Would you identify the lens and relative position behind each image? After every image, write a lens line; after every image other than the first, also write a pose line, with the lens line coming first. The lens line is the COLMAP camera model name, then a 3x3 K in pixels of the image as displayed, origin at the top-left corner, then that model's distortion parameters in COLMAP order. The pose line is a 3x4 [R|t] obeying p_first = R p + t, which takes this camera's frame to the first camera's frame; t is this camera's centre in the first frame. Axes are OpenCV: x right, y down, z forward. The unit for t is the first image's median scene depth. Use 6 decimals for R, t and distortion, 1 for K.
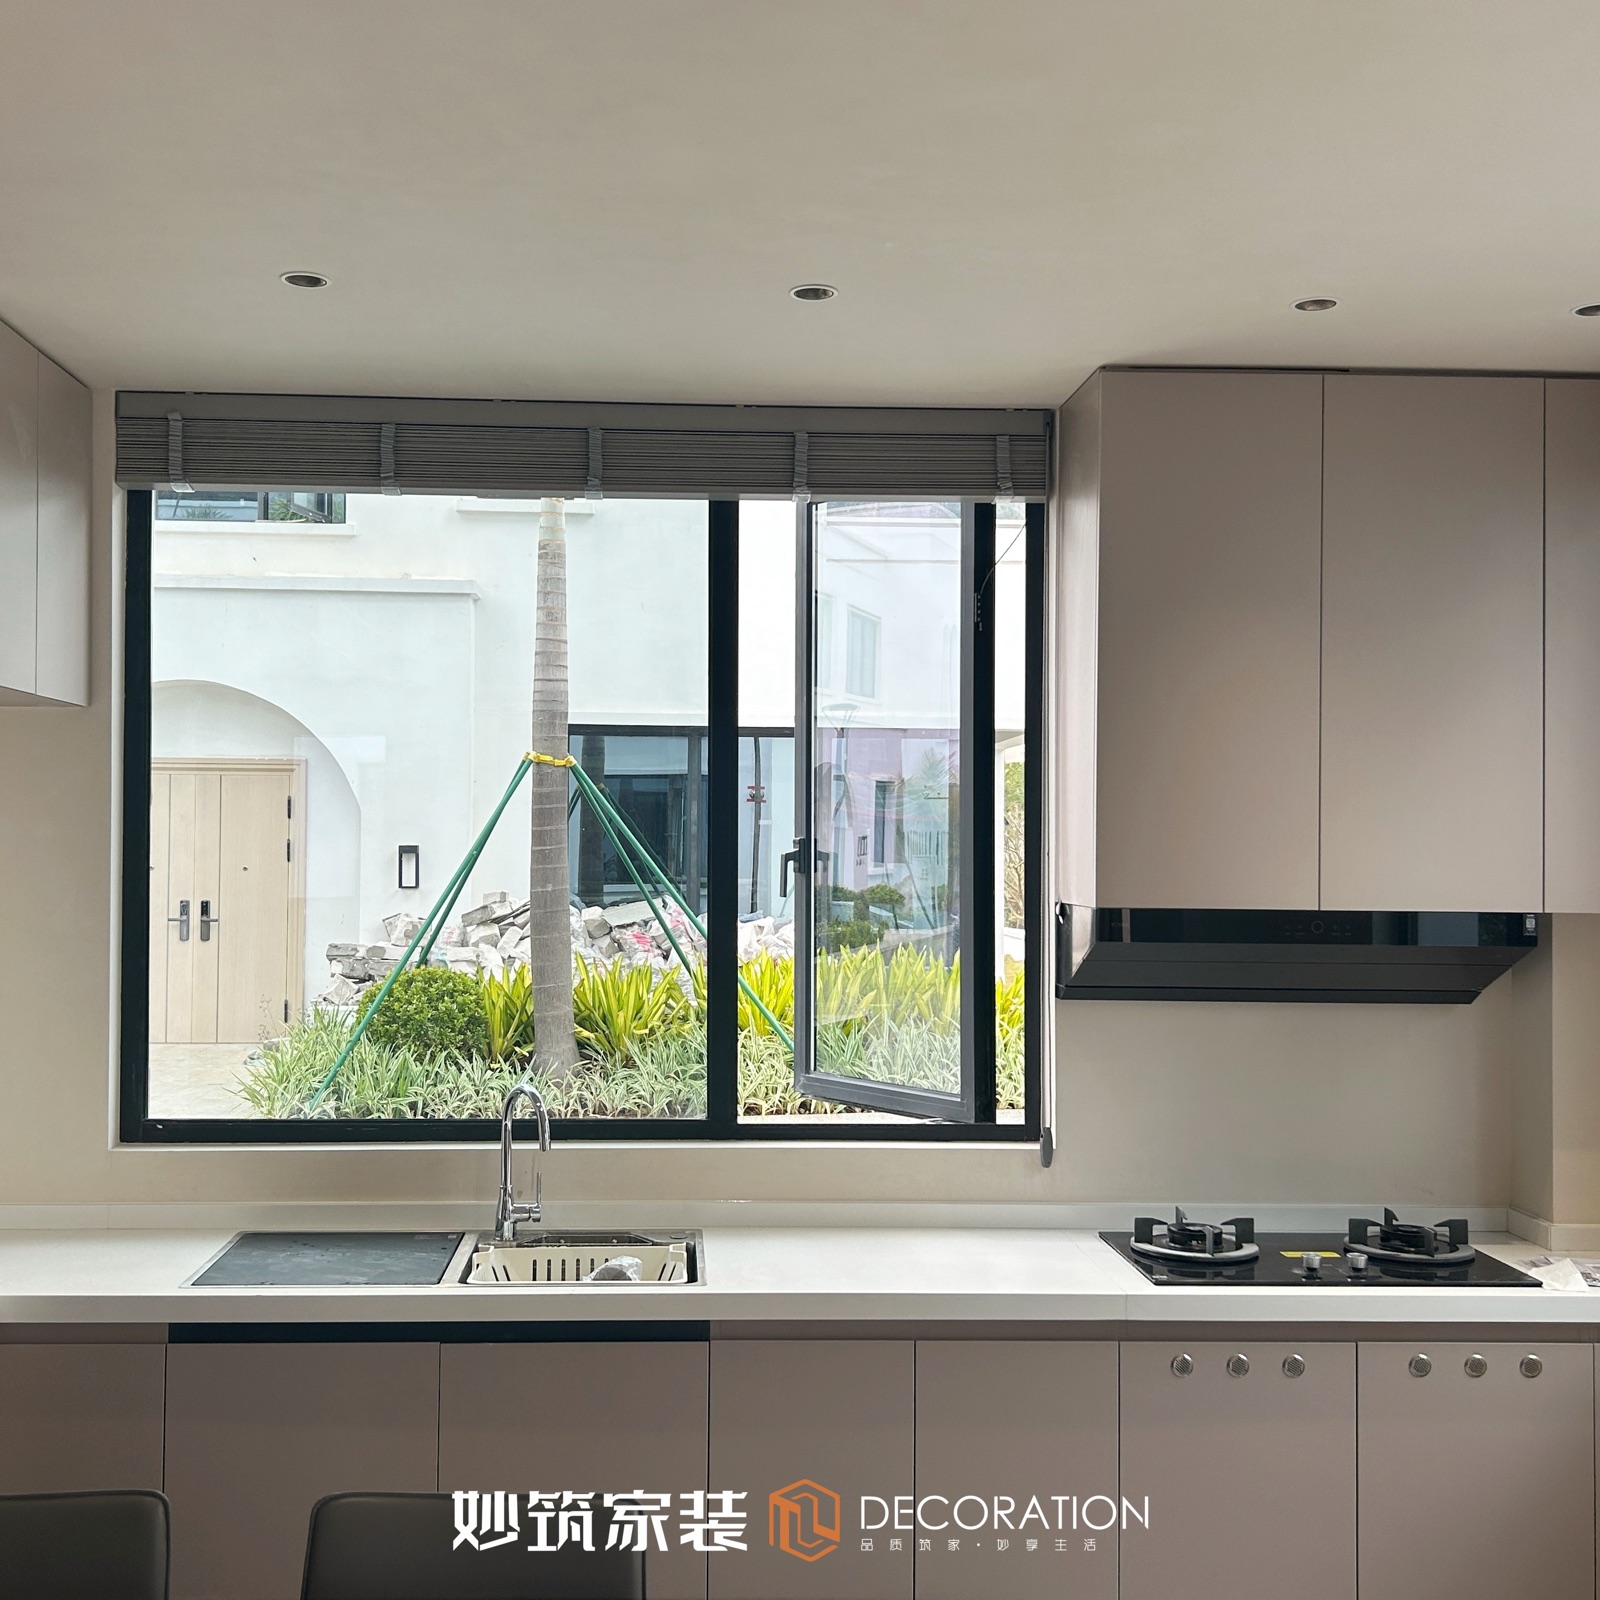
lens RADIAL K [[1907.1, 0, 800.1], [0, 1907.1, 808.5], [0, 0, 1]] dist [0.038290, 0.000000]
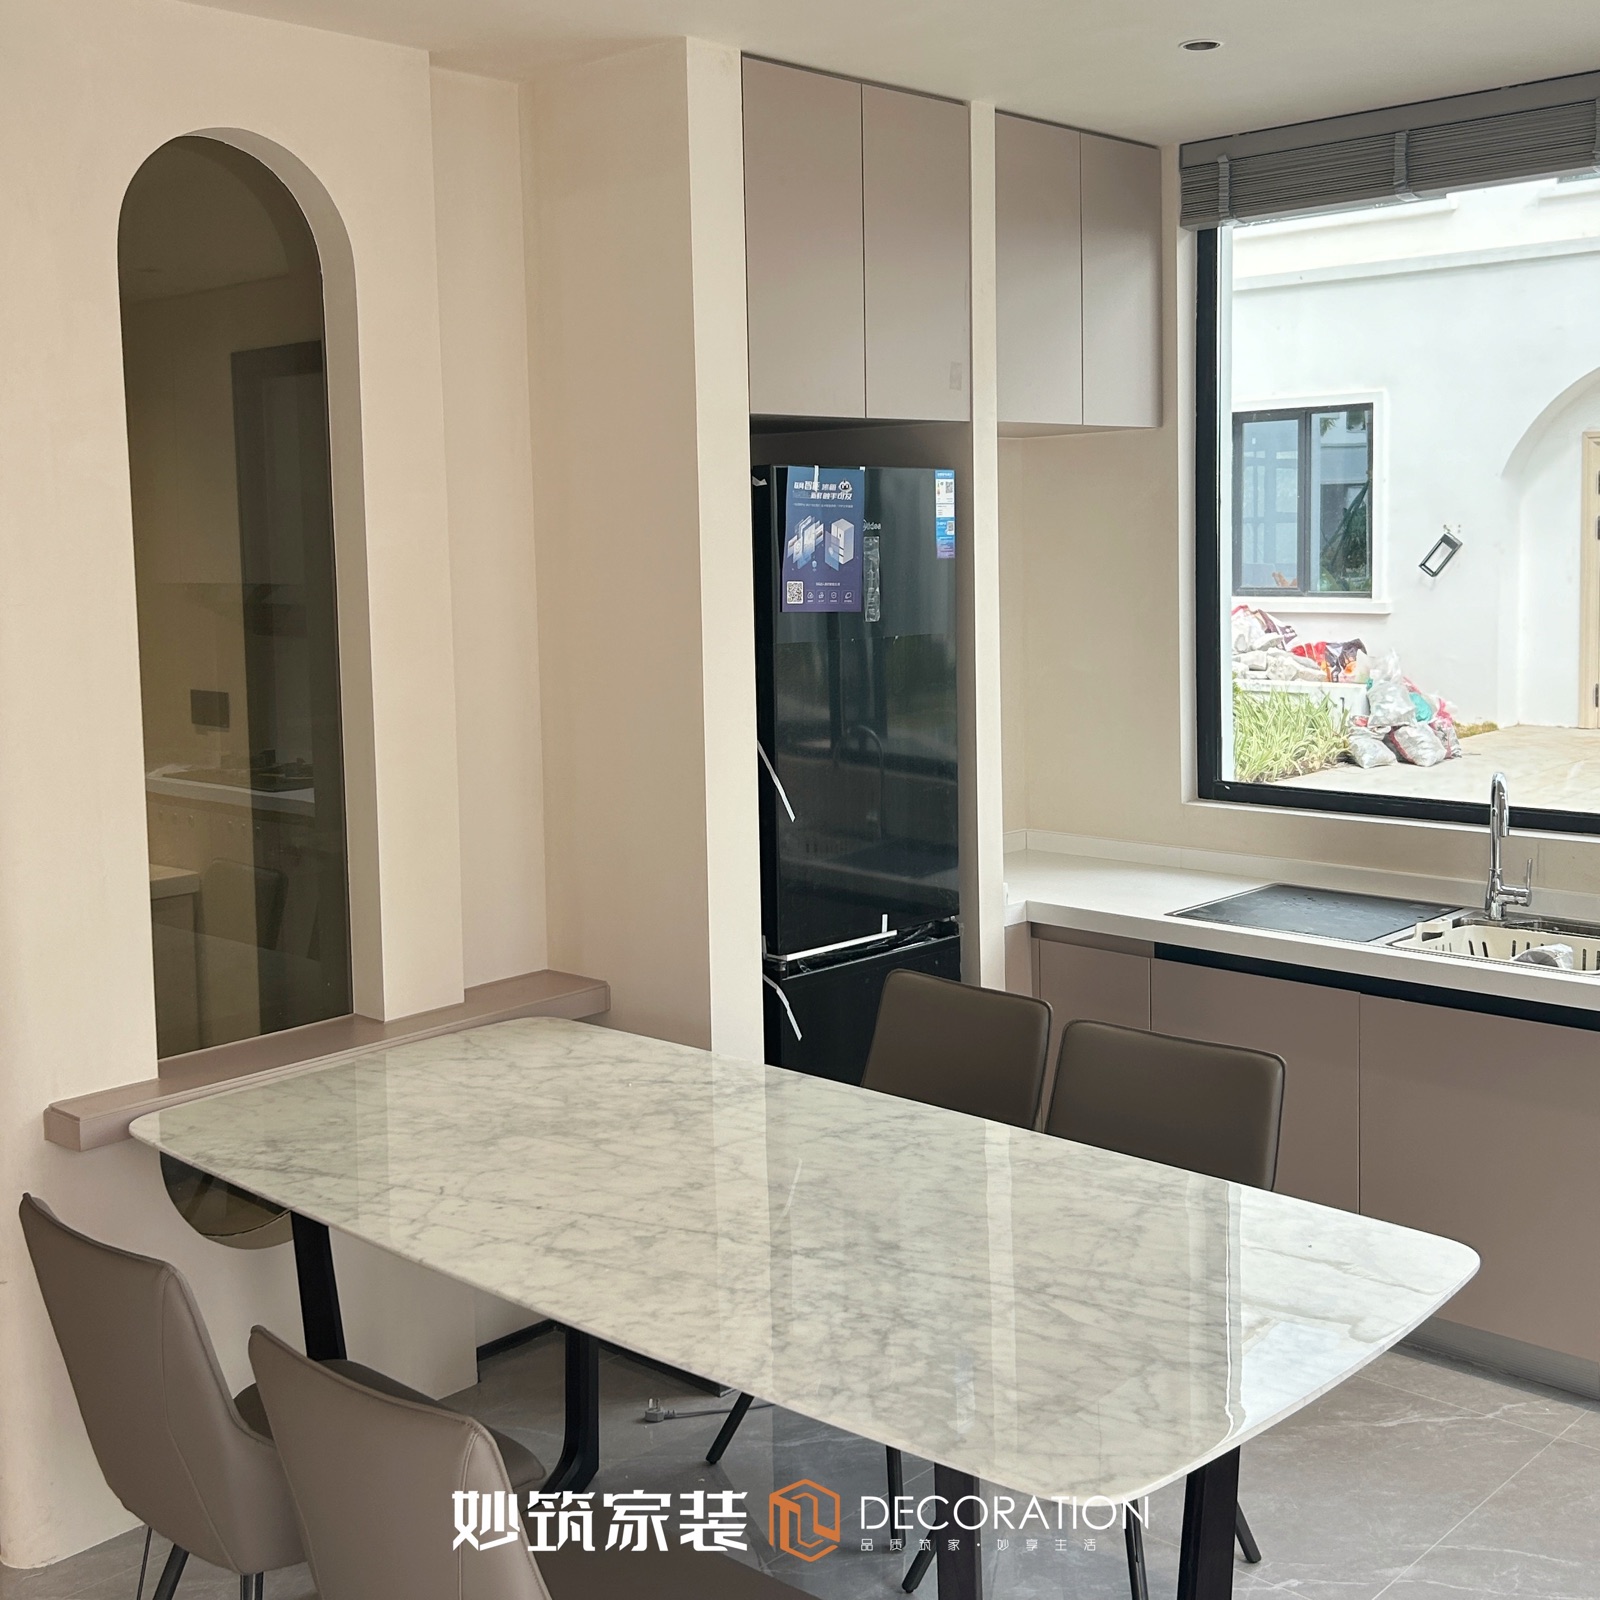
lens RADIAL K [[1968.5, 0, 799.2], [0, 1968.5, 794.2], [0, 0, 1]] dist [-0.039625, 0.000000]
pose [[0.667258, 0.074500, -0.741092, 0.380845], [0.036848, 0.990465, 0.132745, 0.001903], [0.743915, -0.115883, 0.658150, 0.021590]]
